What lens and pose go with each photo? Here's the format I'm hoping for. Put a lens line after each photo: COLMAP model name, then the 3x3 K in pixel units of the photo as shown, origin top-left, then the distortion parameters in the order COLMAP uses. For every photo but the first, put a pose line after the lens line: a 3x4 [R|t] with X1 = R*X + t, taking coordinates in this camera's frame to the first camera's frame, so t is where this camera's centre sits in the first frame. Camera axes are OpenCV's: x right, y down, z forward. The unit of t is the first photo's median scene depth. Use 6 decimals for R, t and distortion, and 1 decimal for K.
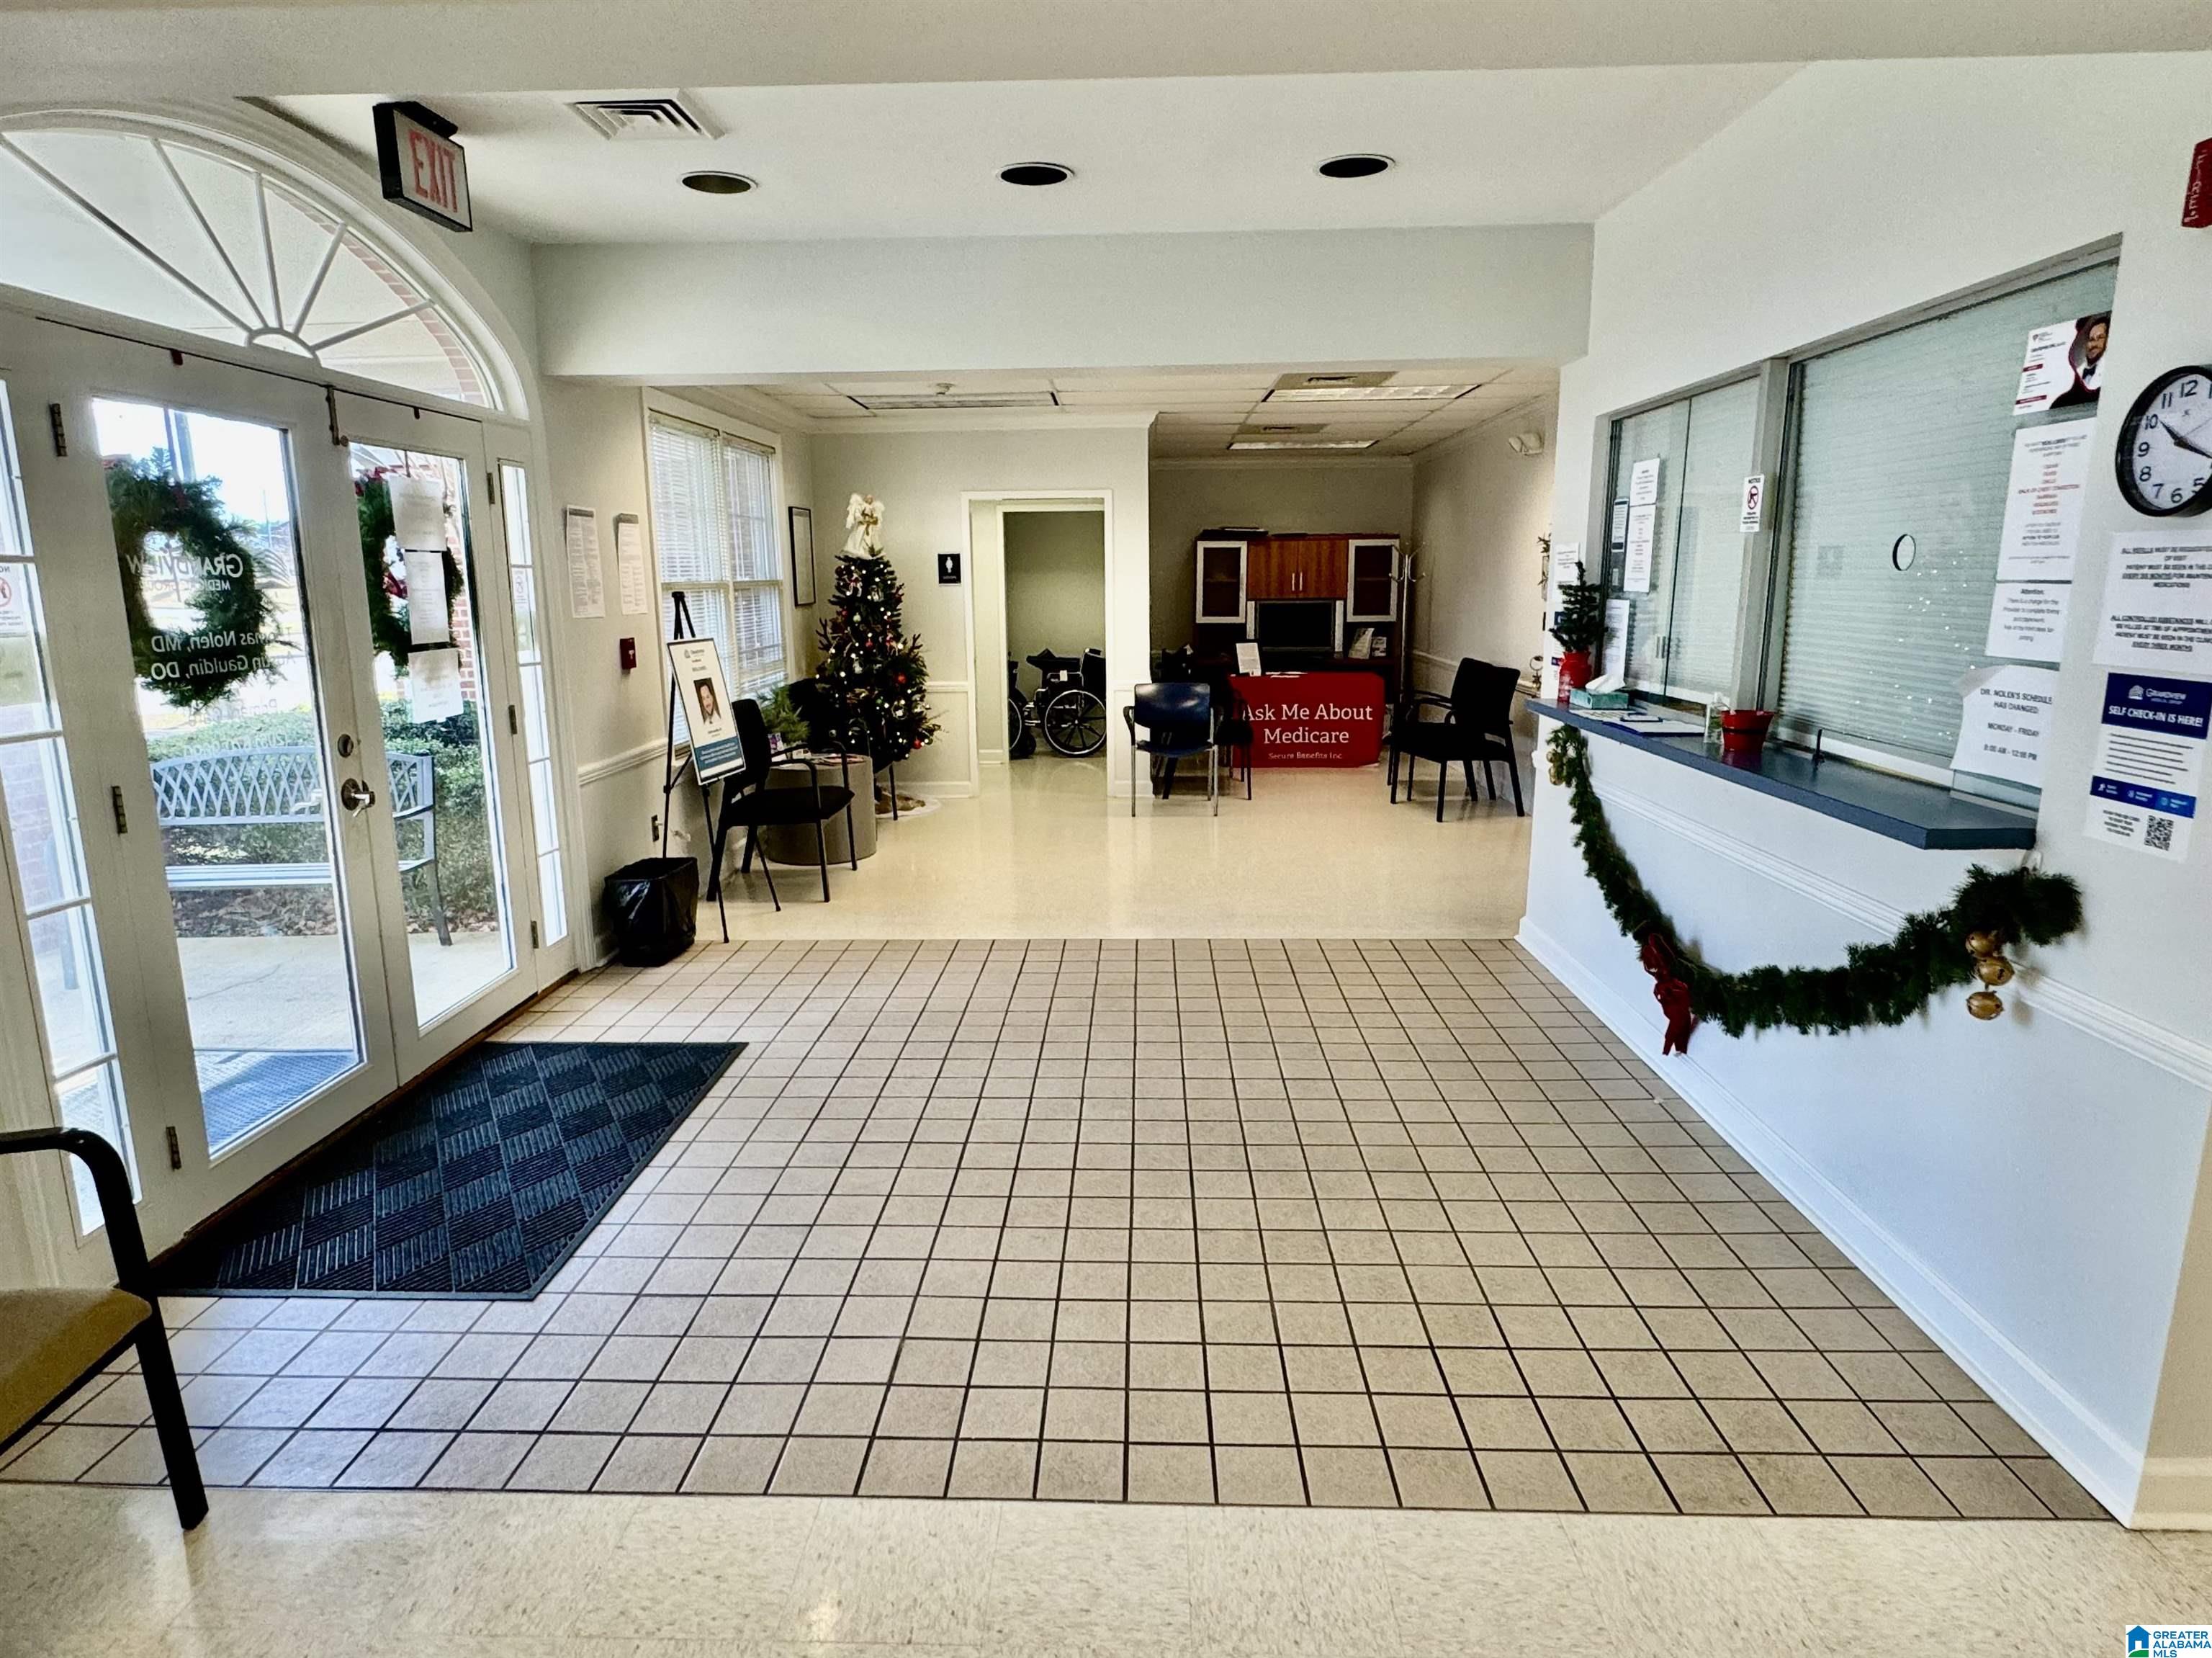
lens RADIAL K [[1259.6, 0, 1089.7], [0, 1259.6, 840.8], [0, 0, 1]] dist [-0.002981, -0.000675]
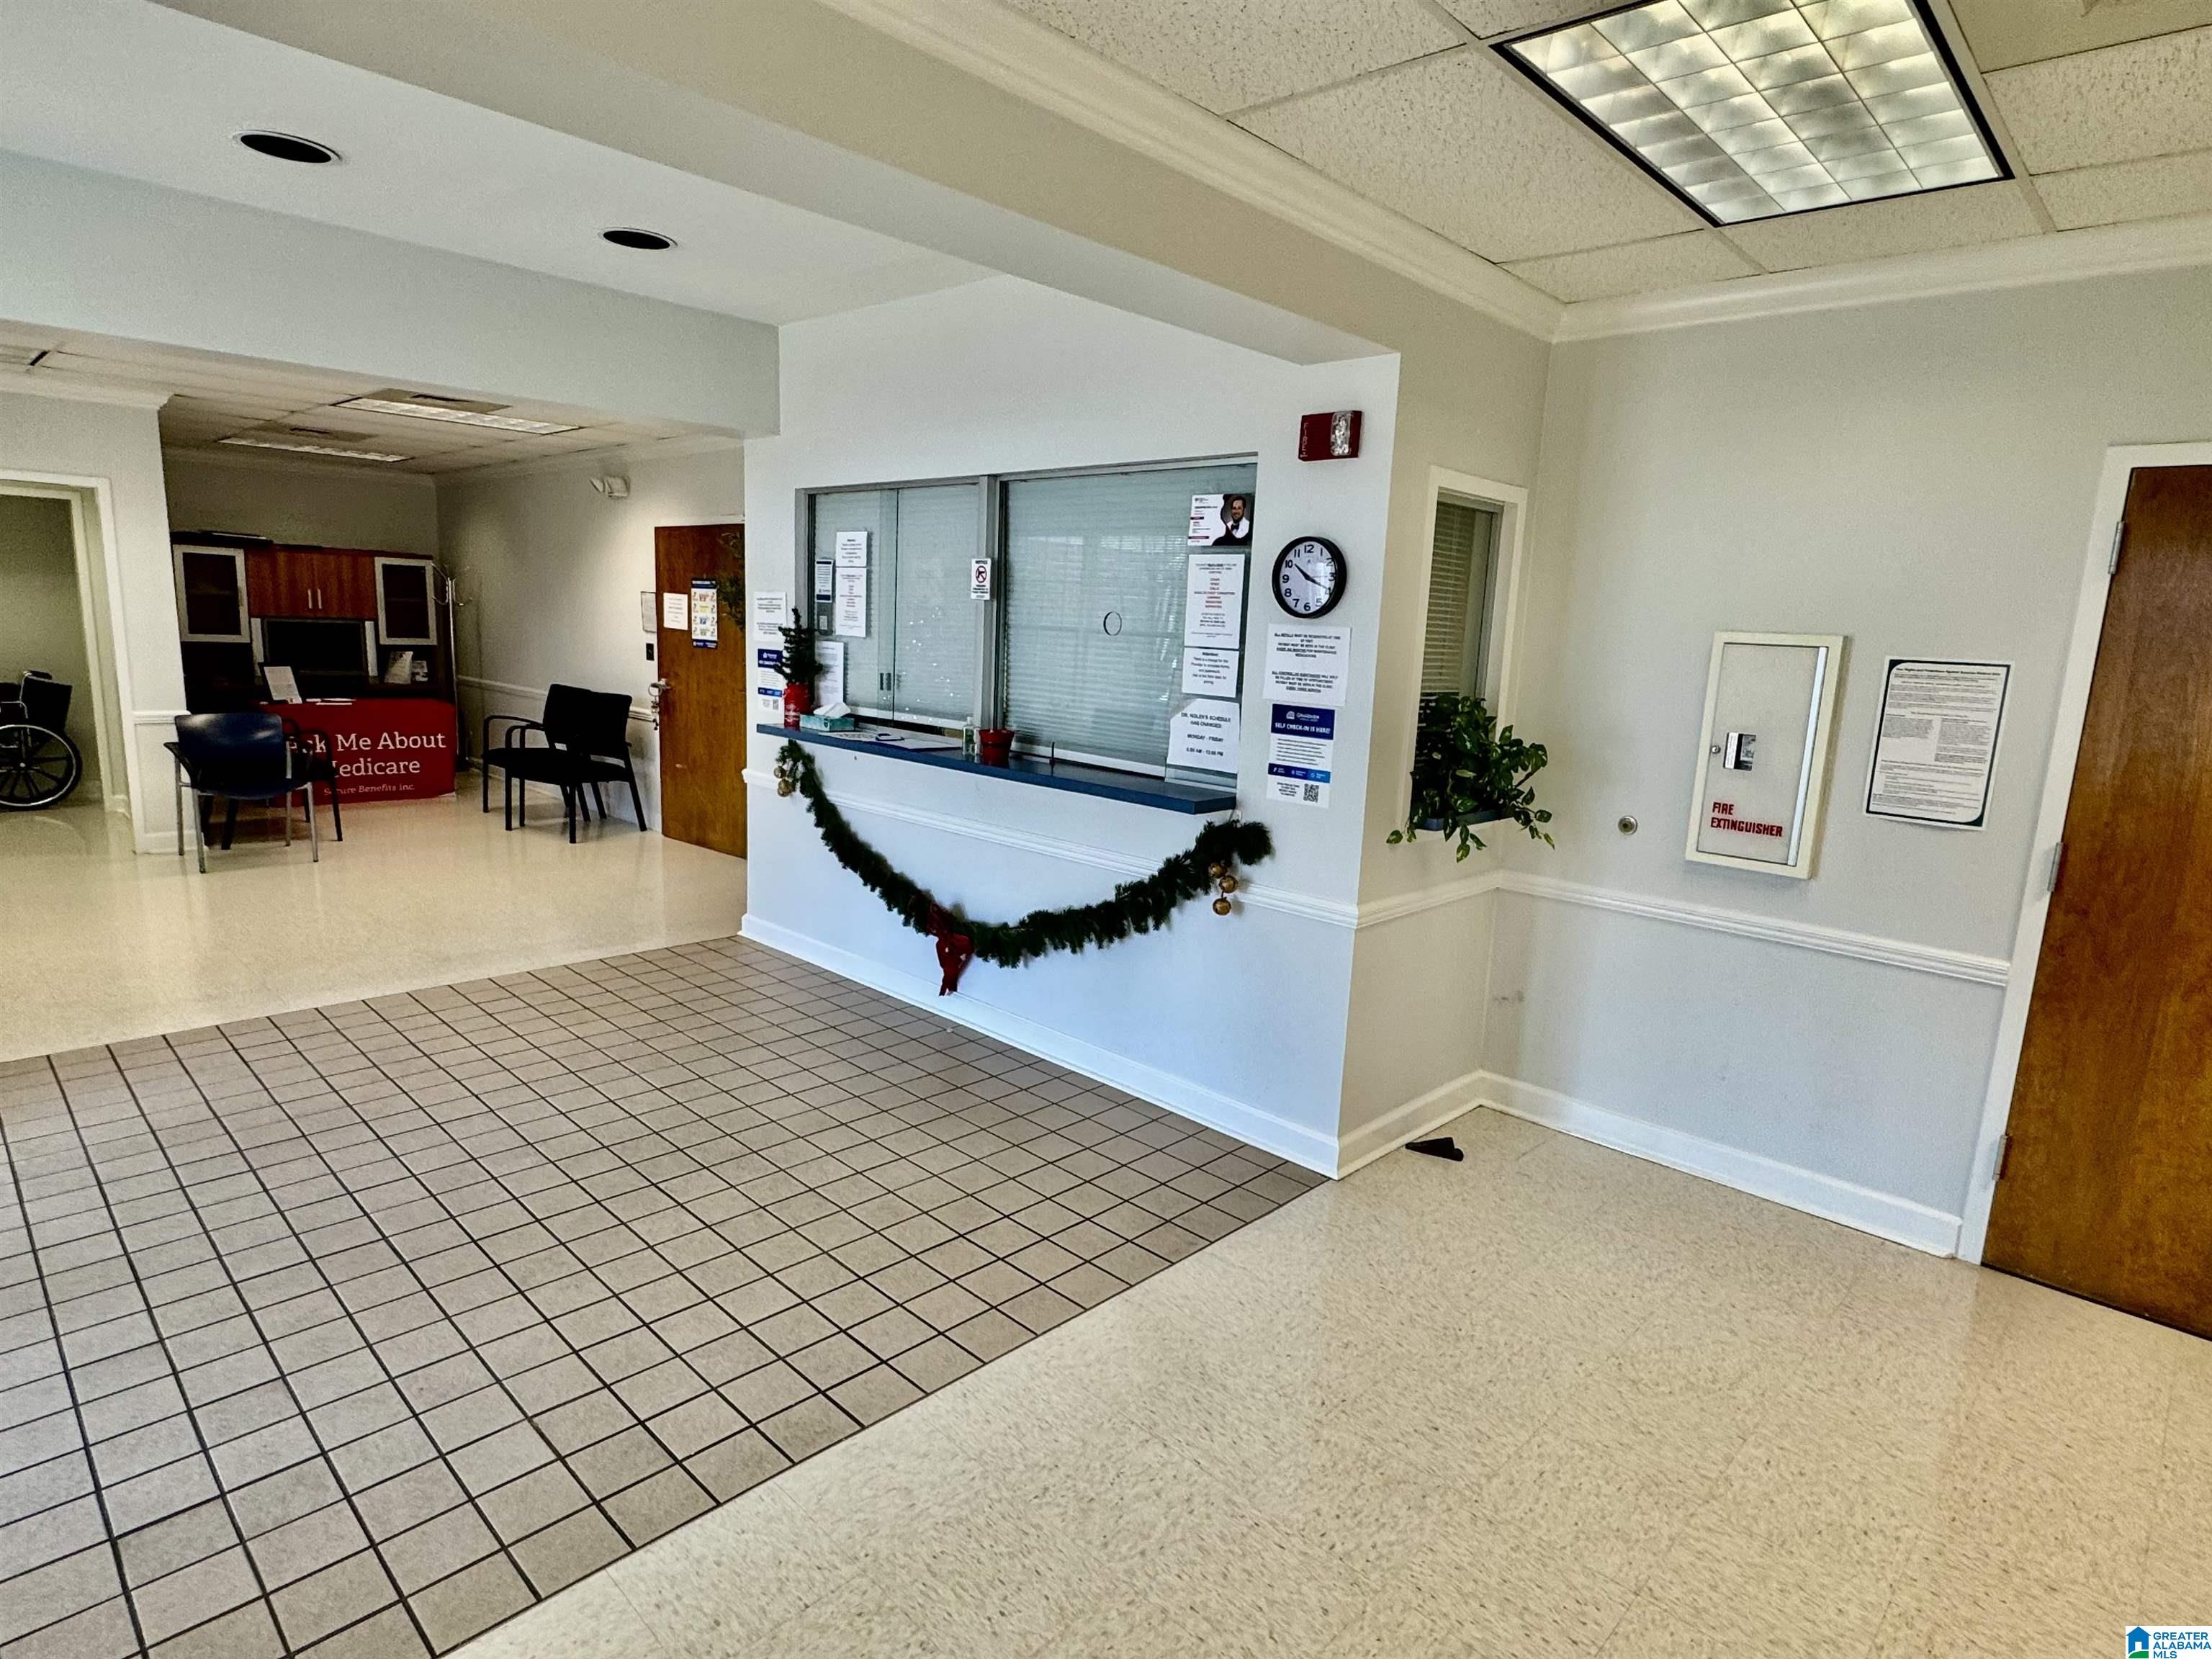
lens RADIAL K [[1200.8, 0, 1103.7], [0, 1200.8, 833.4], [0, 0, 1]] dist [-0.002967, 0.000529]
pose [[0.666744, -0.091340, 0.739668, -0.362657], [0.103053, 0.994227, 0.029882, -0.017651], [-0.738128, 0.056302, 0.672308, 0.039230]]
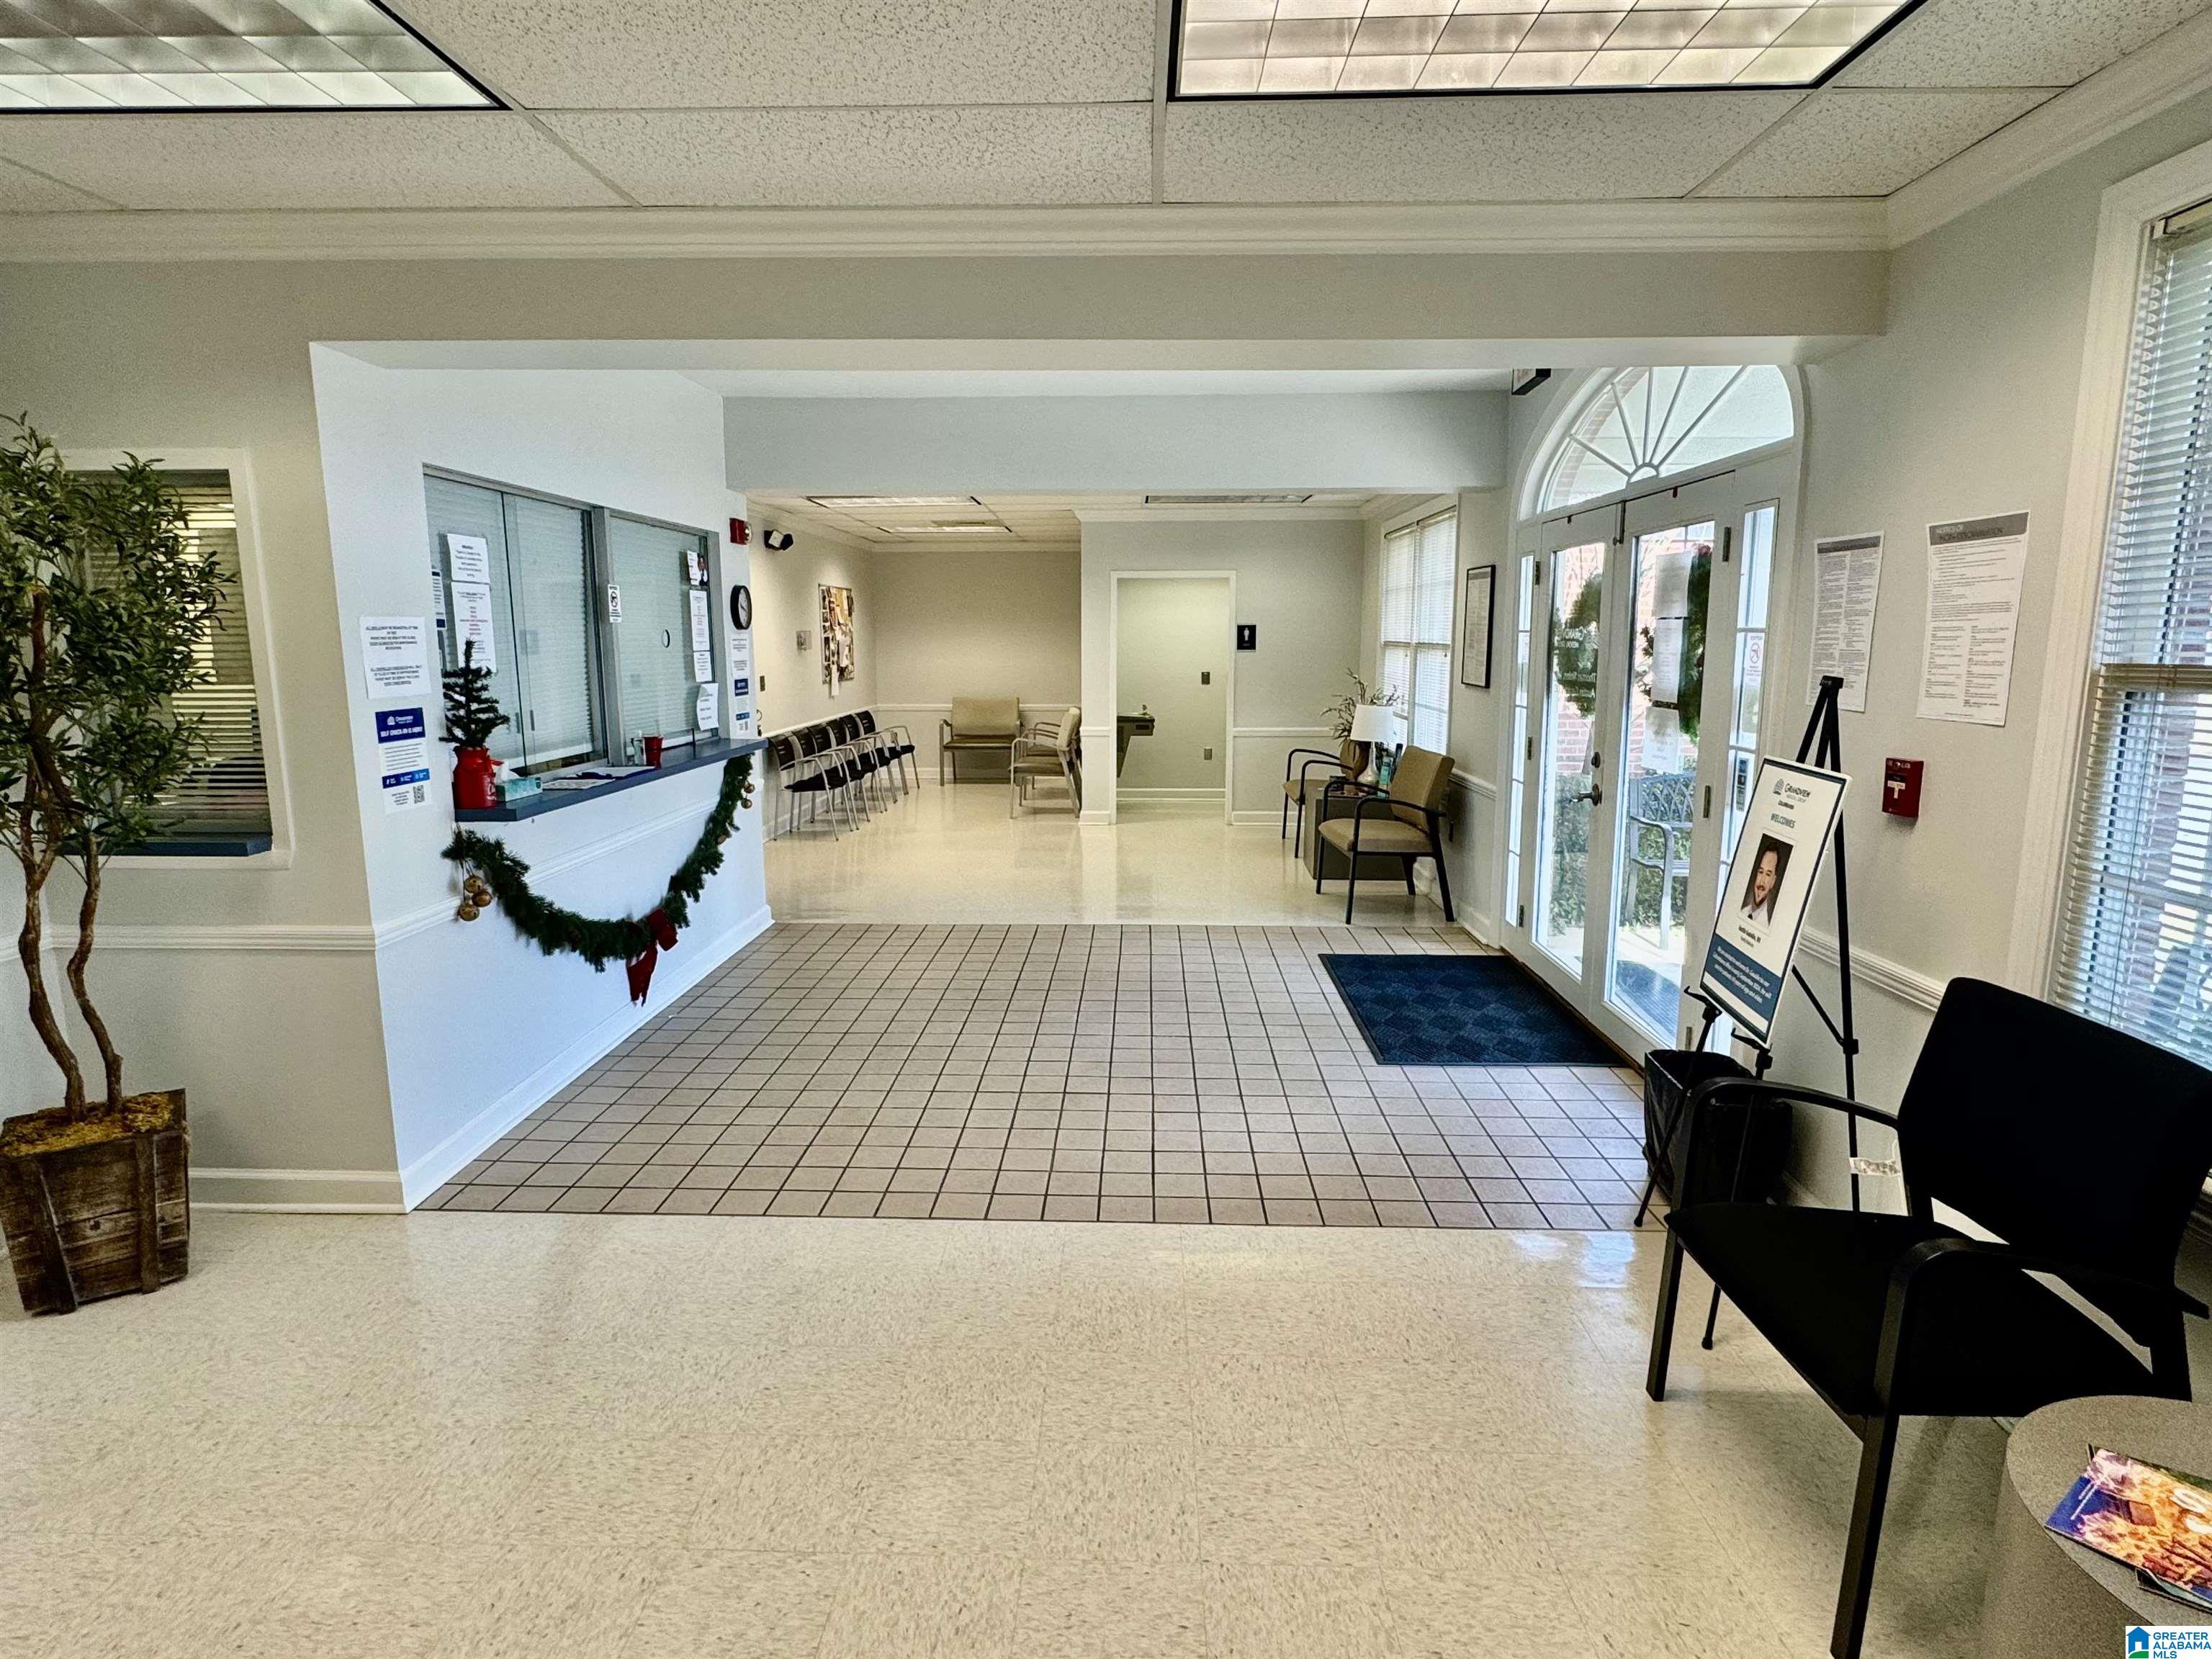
lens RADIAL K [[1200.8, 0, 1103.7], [0, 1200.8, 833.4], [0, 0, 1]] dist [-0.002967, 0.000529]
pose [[-0.999903, 0.013136, -0.004583, -0.034516], [0.010566, 0.931308, 0.364080, -0.506125], [0.009051, 0.363997, -0.931356, 2.336290]]
